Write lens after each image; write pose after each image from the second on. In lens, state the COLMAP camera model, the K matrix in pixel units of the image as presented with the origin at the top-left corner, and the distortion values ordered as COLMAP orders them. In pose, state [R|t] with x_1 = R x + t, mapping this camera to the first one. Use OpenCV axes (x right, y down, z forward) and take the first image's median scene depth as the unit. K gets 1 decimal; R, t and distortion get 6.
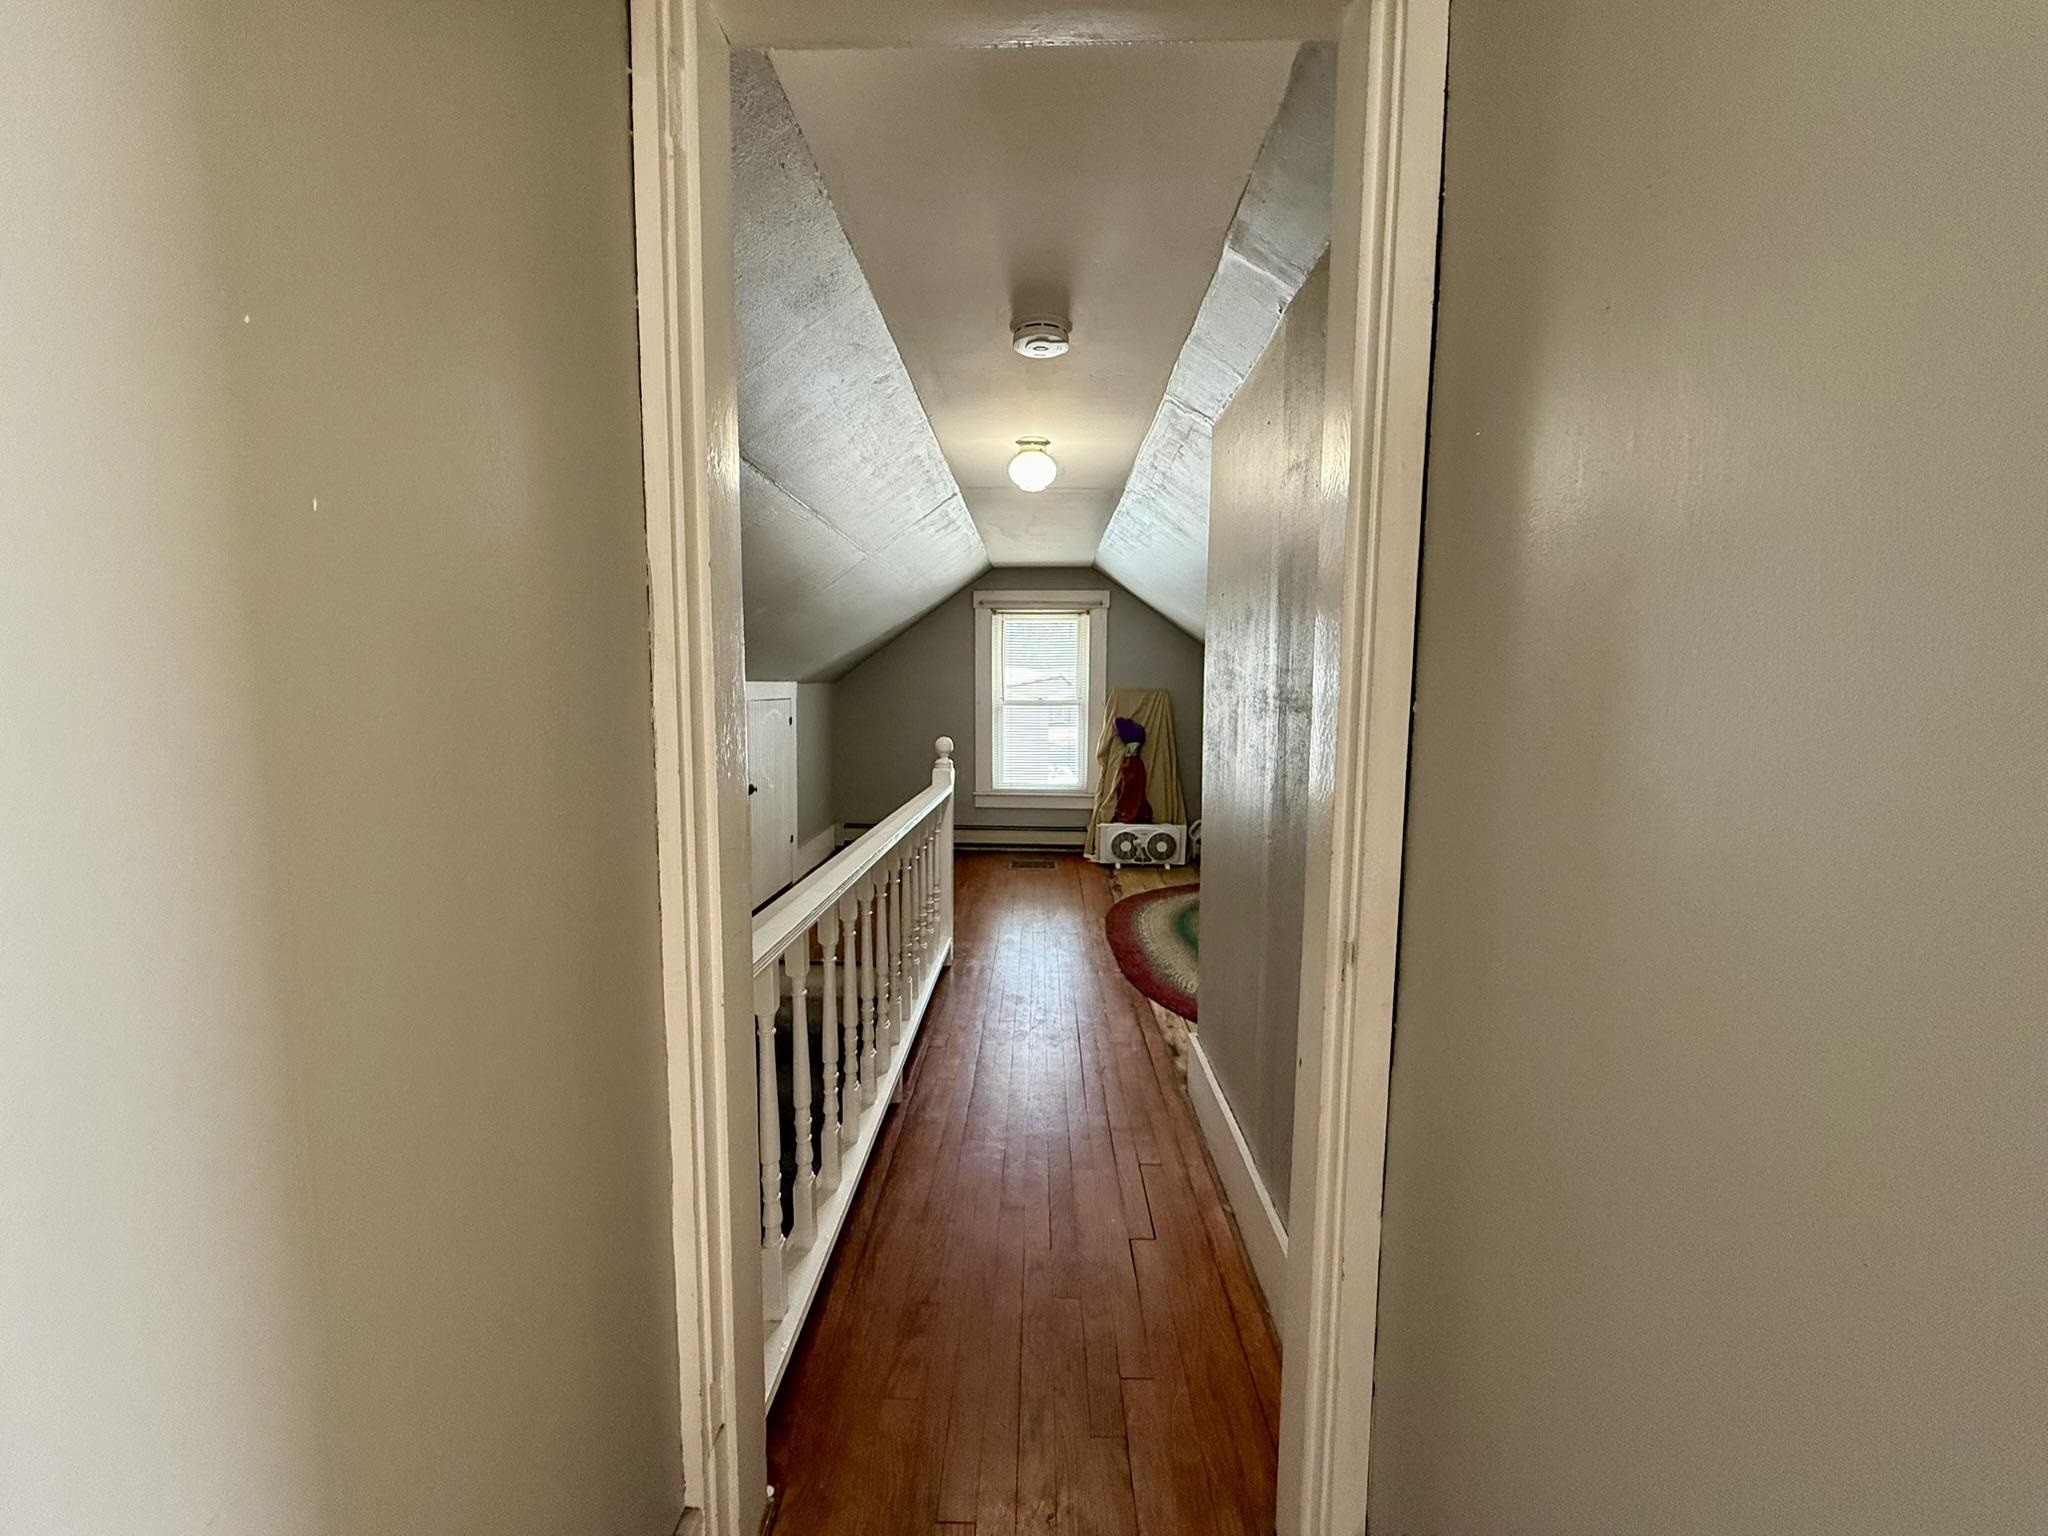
lens RADIAL K [[809.9, 0, 1021.1], [0, 809.9, 766.4], [0, 0, 1]] dist [0.000423, -0.000427]
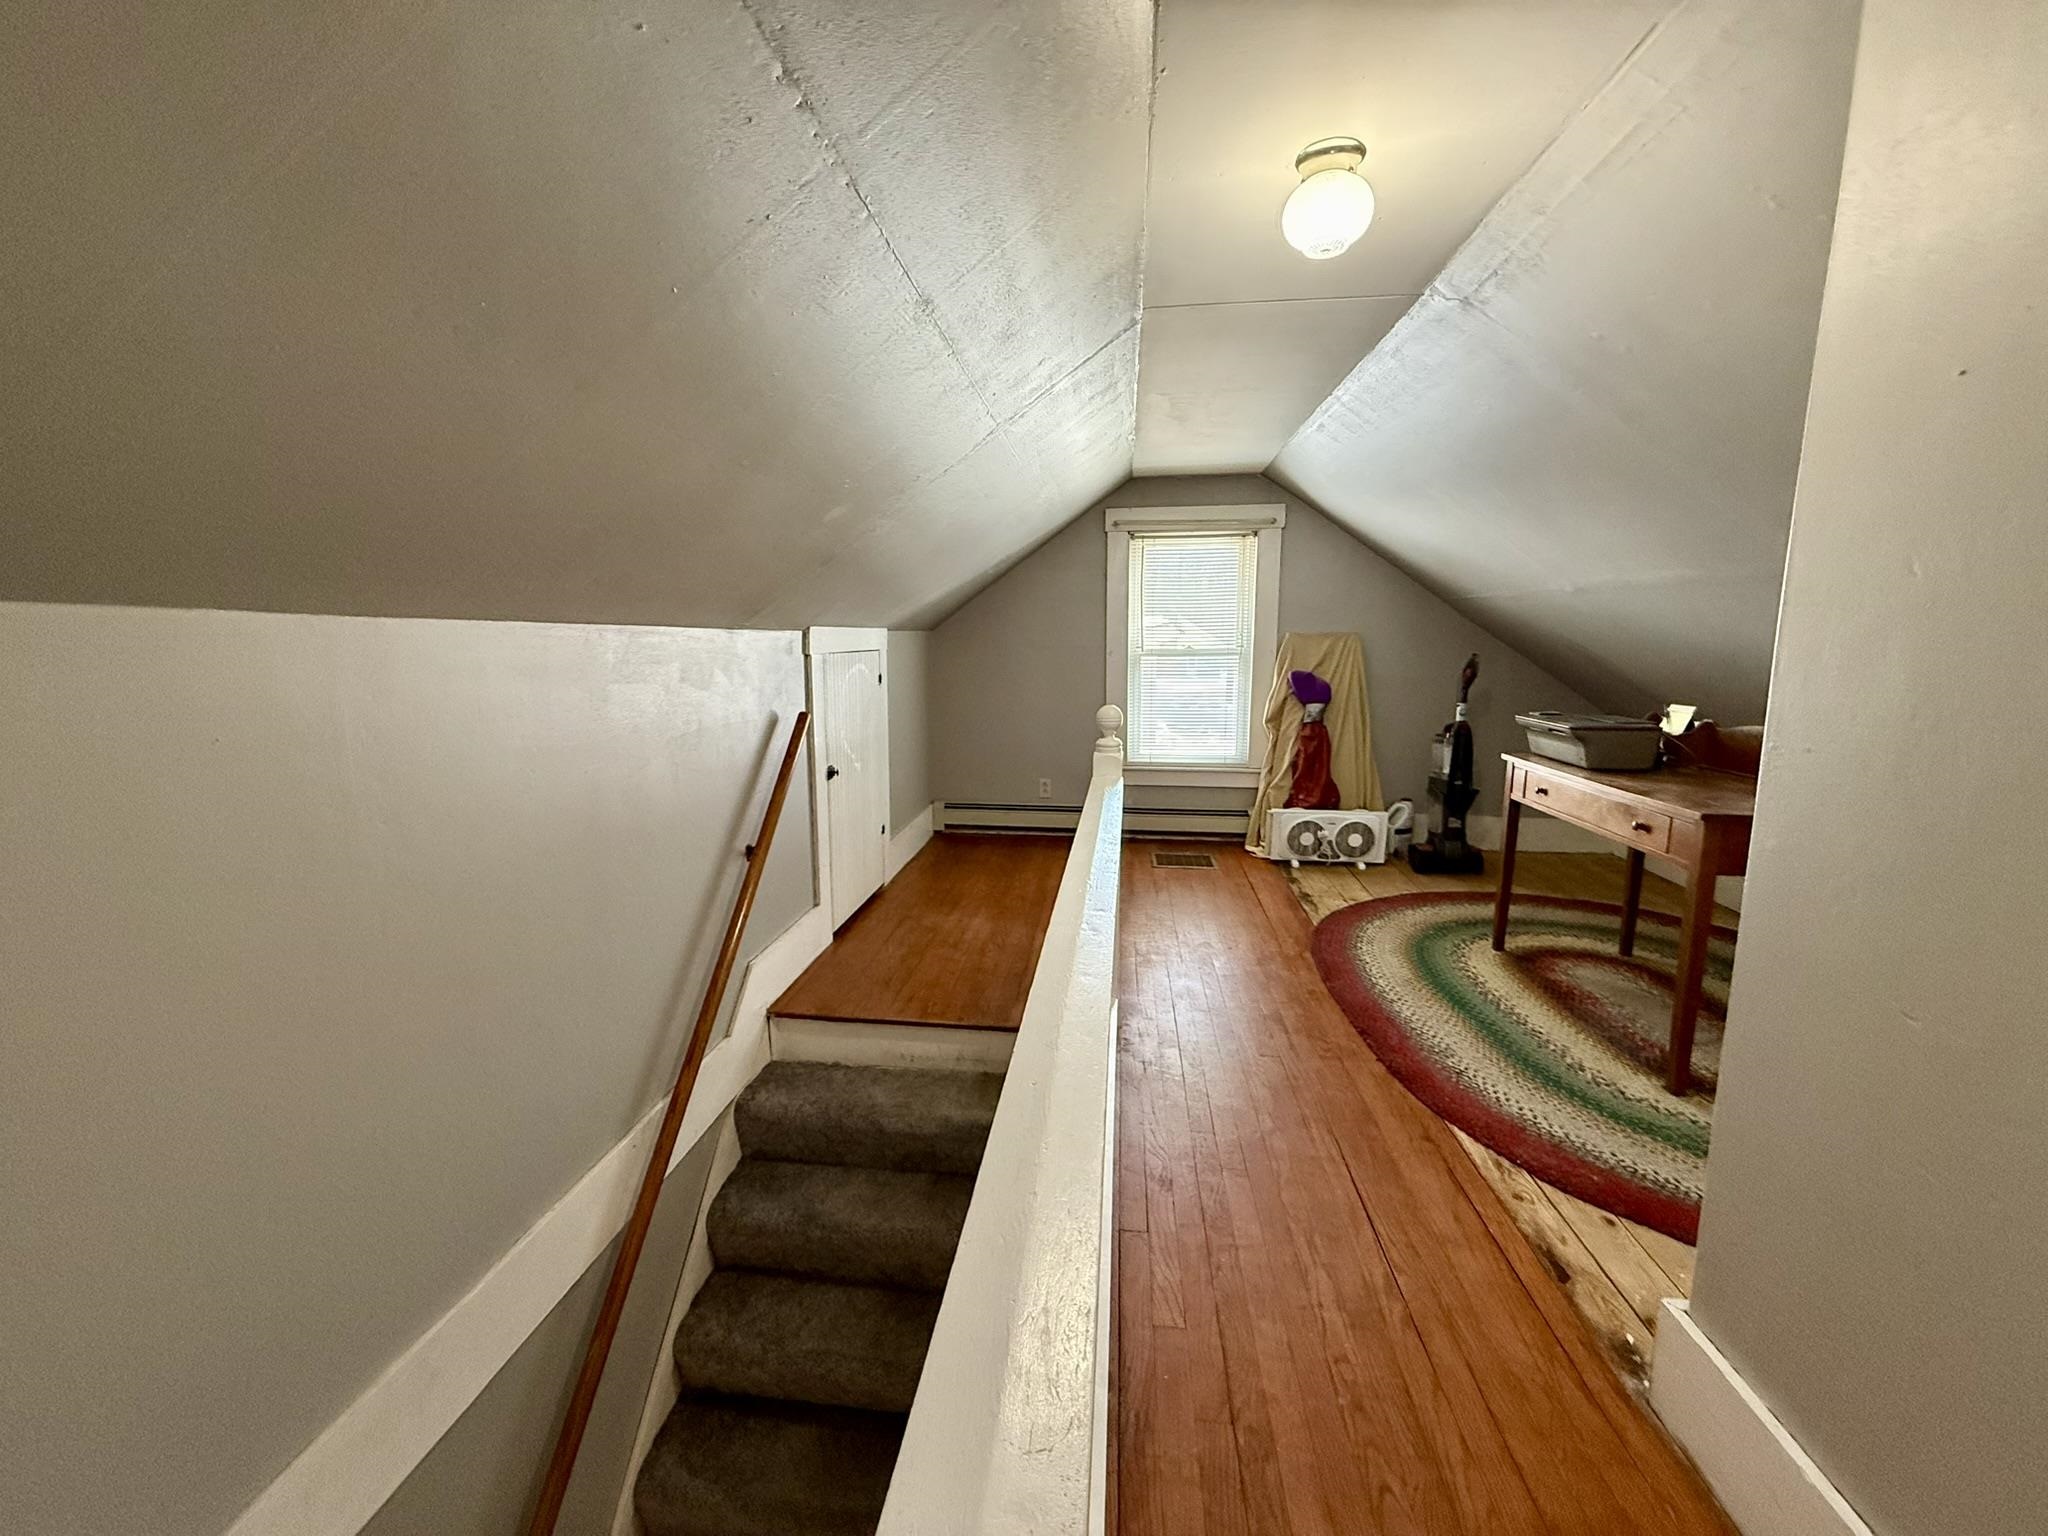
lens RADIAL K [[809.9, 0, 1021.1], [0, 809.9, 766.4], [0, 0, 1]] dist [0.000423, -0.000427]
pose [[0.995182, 0.004054, -0.097961, -0.065230], [0.001742, 0.998256, 0.059010, -0.015931], [0.098029, -0.058896, 0.993439, 0.209373]]
